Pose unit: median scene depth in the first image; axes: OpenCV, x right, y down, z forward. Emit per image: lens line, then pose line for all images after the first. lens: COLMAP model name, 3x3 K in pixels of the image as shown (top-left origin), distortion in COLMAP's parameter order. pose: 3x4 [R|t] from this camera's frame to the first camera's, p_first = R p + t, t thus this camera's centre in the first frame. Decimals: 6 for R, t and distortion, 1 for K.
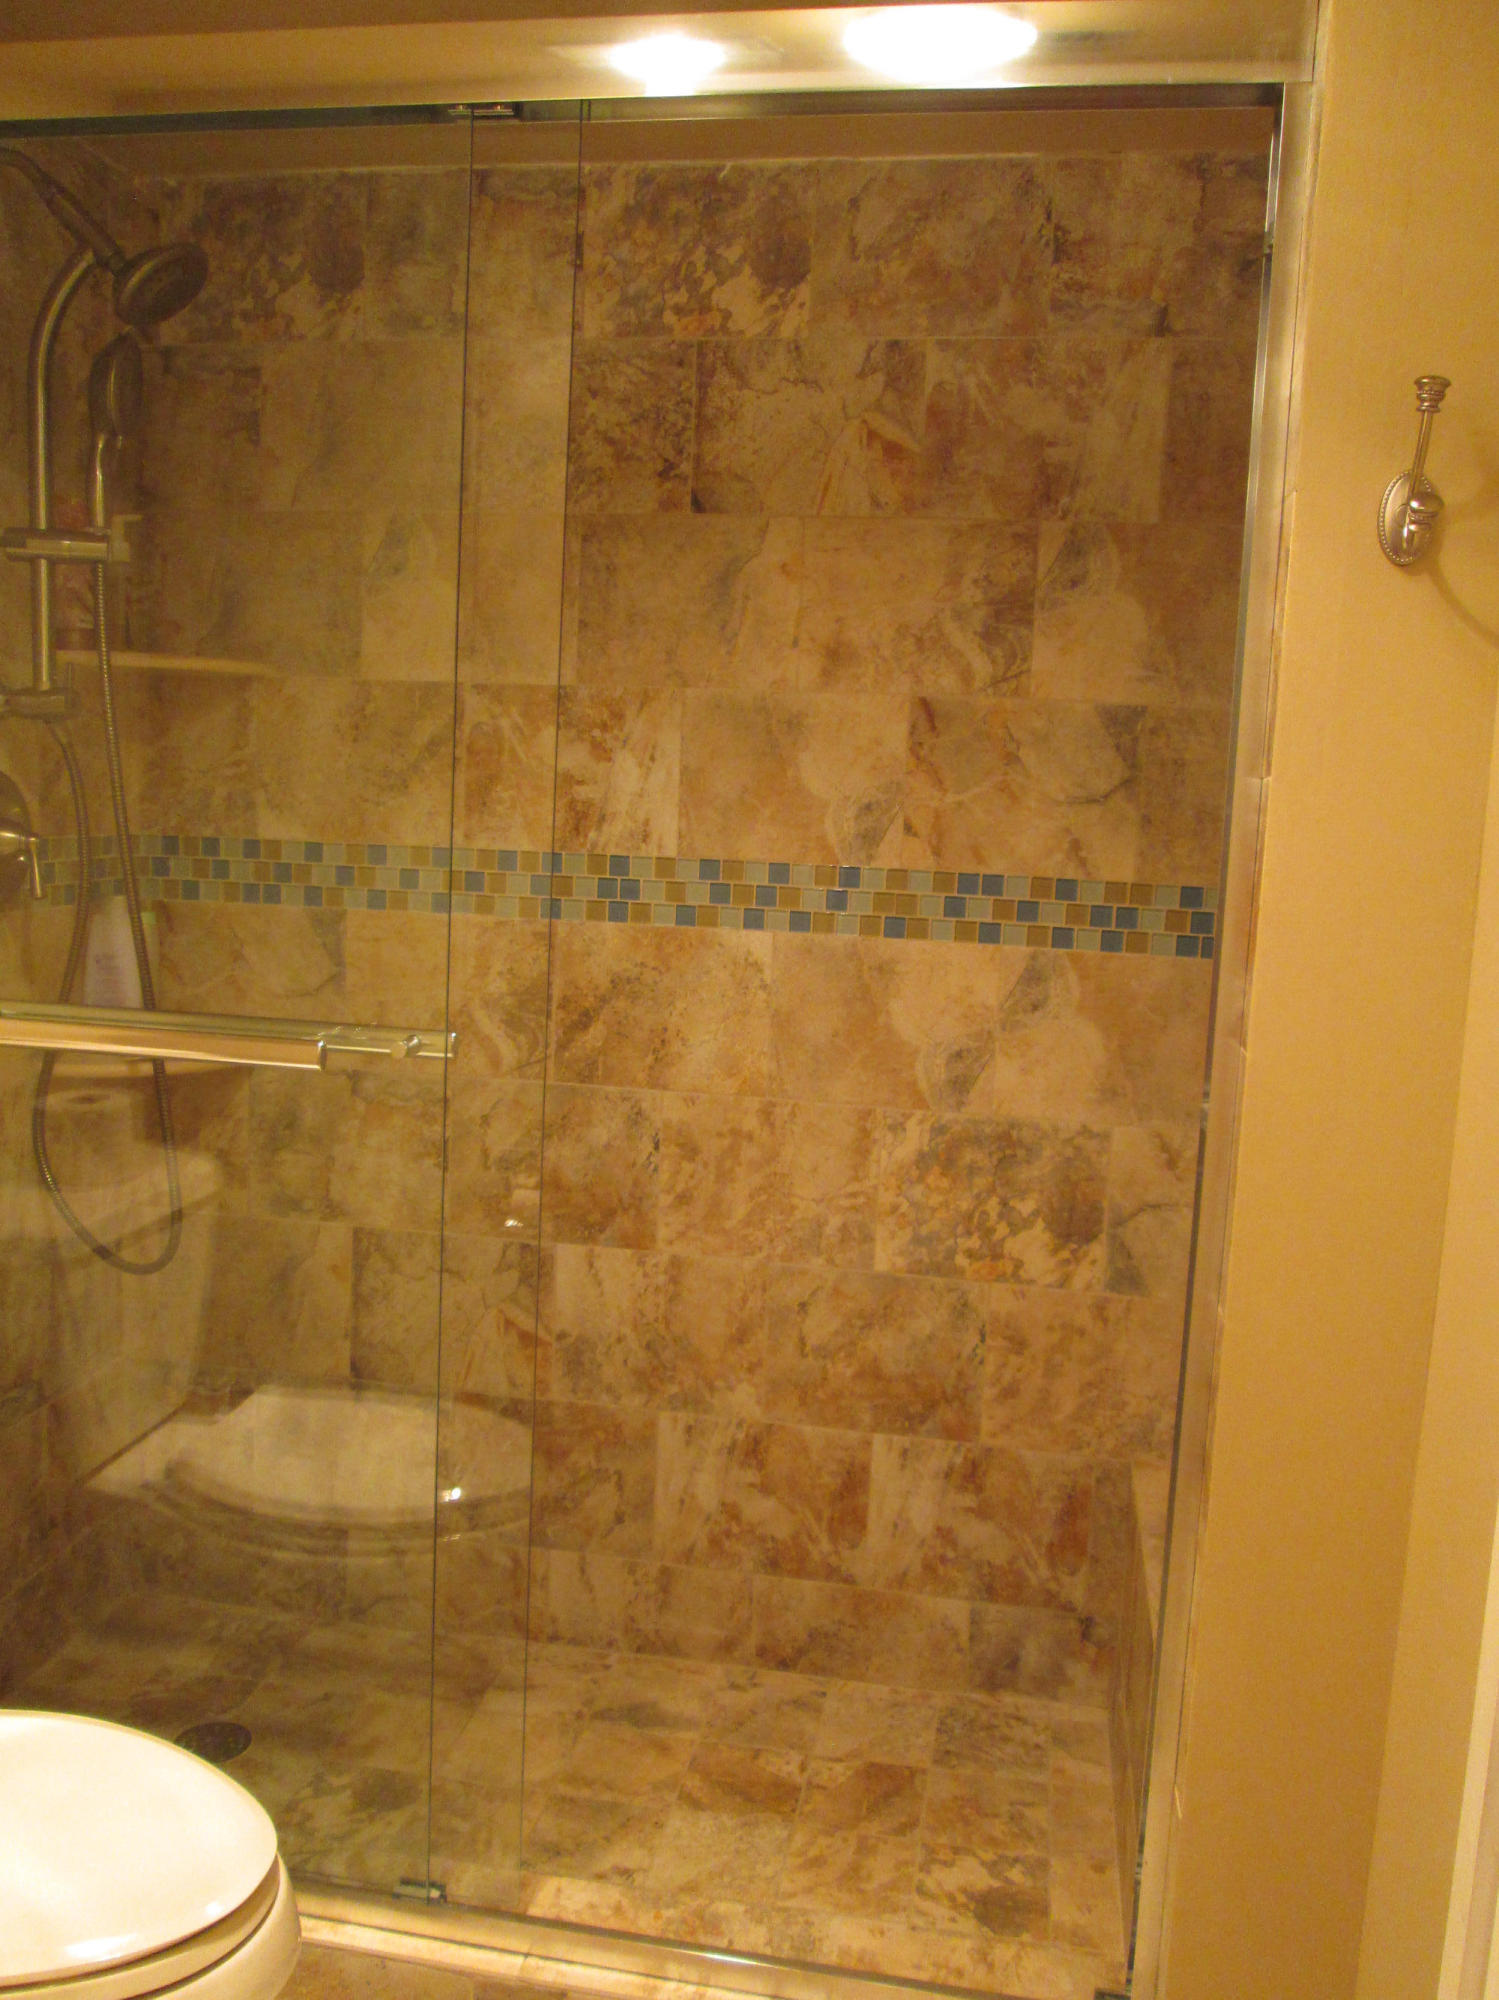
lens RADIAL K [[1656.6, 0, 749.2], [0, 1656.6, 1004.9], [0, 0, 1]] dist [-0.034769, 0.007888]
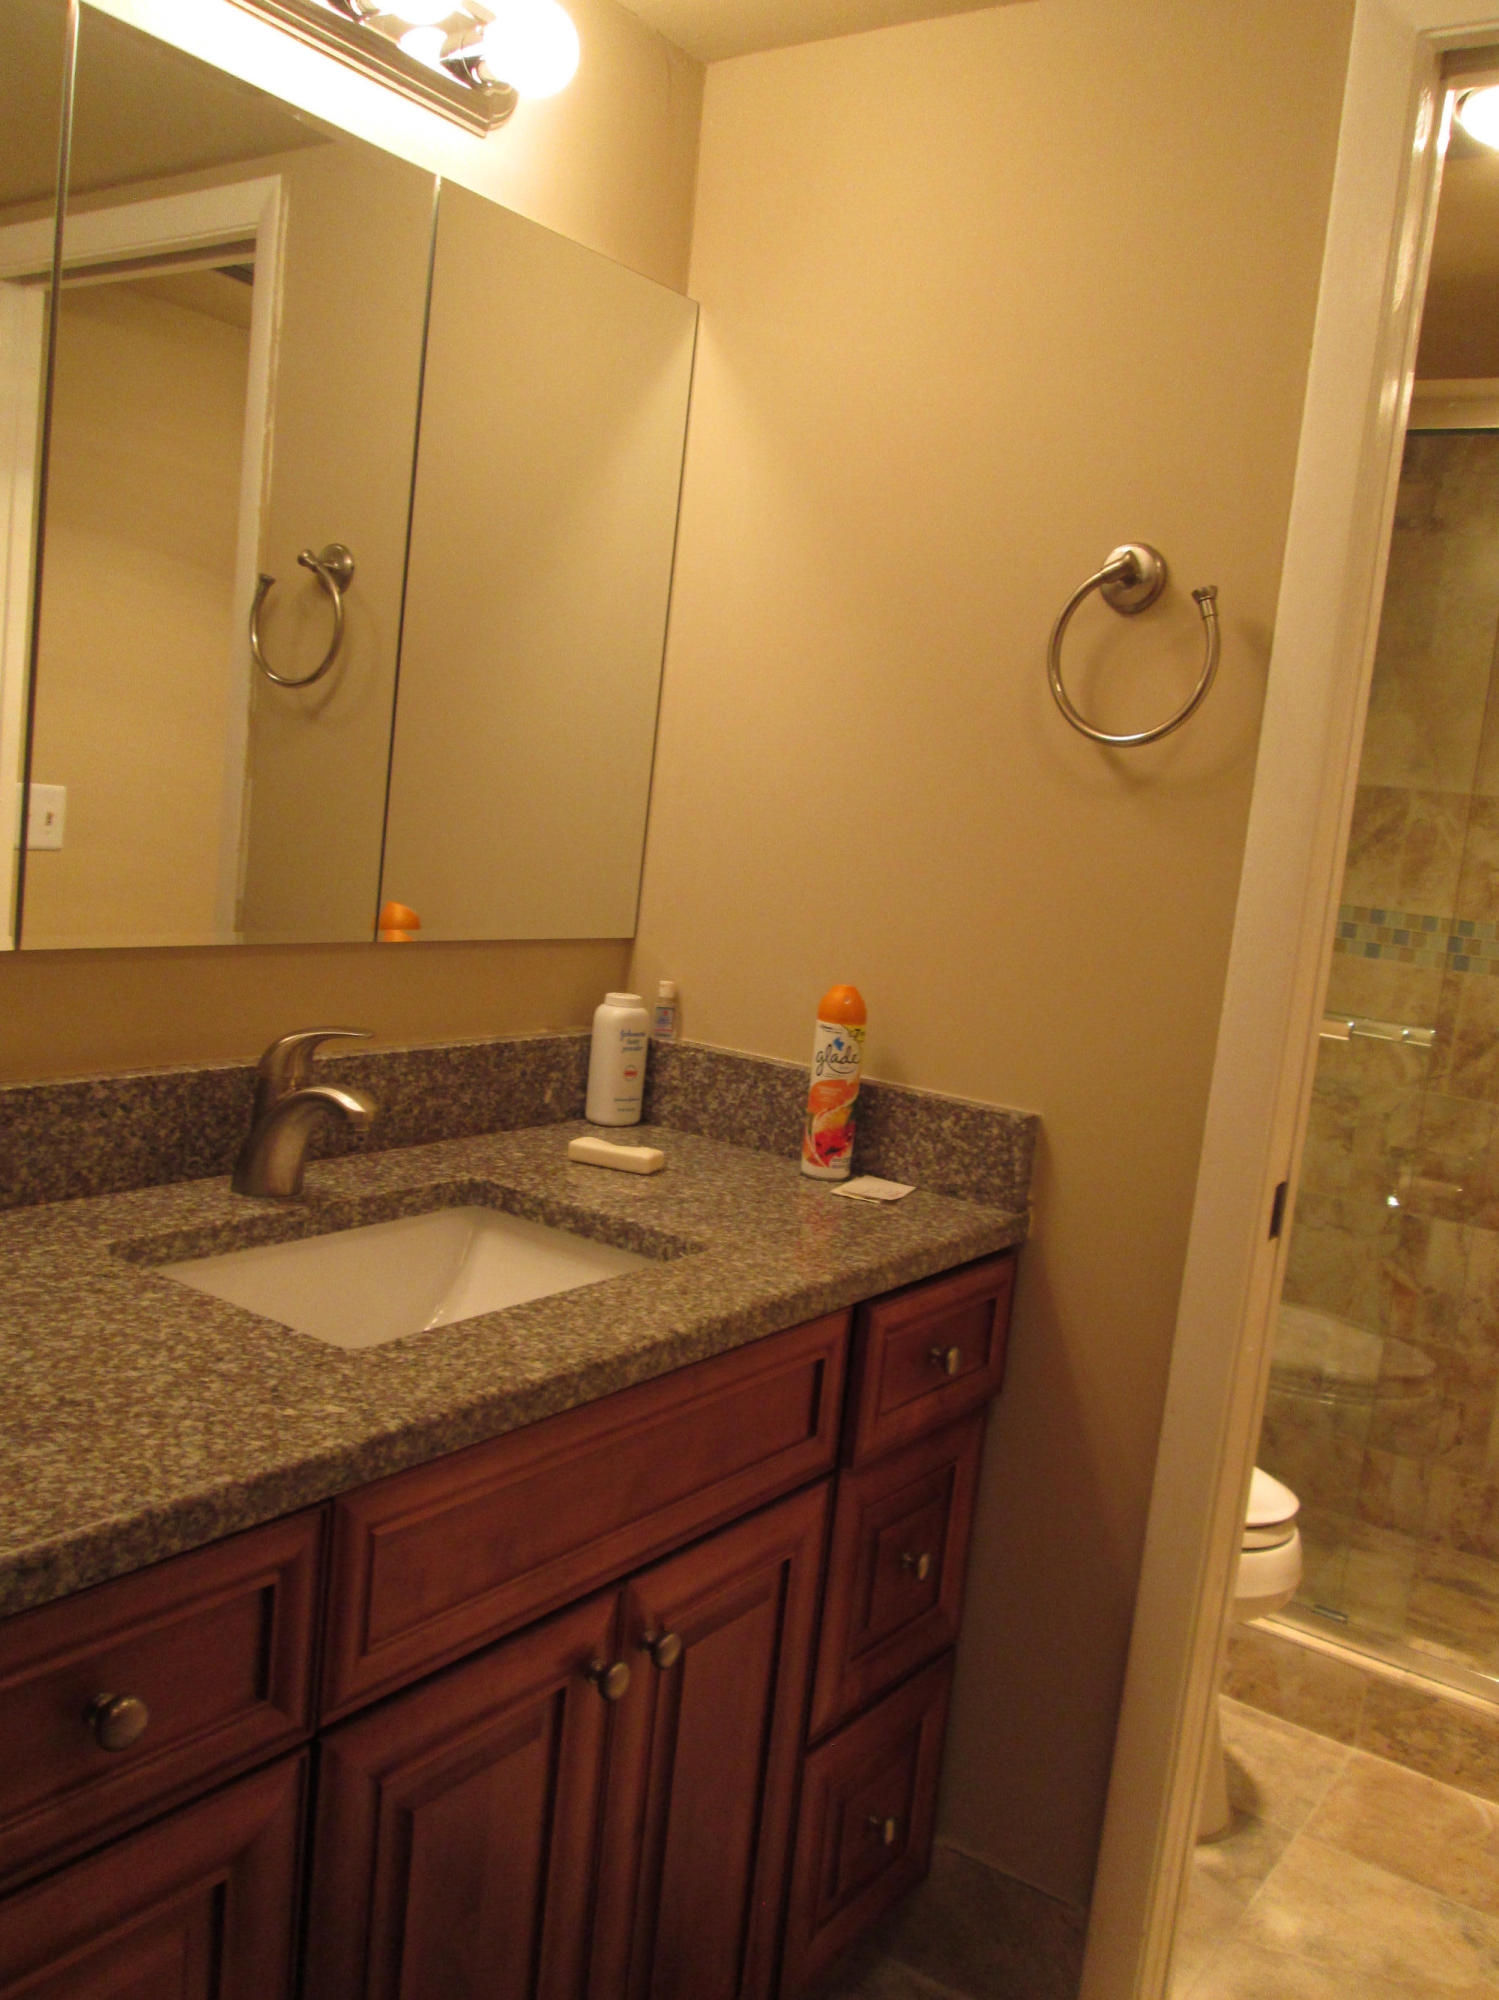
lens RADIAL K [[1656.6, 0, 747.3], [0, 1656.6, 987.9], [0, 0, 1]] dist [-0.034769, 0.007888]
pose [[0.905447, 0.105799, -0.411062, -0.091820], [-0.126895, 0.991619, -0.024288, 0.063879], [0.405047, 0.074154, 0.911284, -0.412152]]
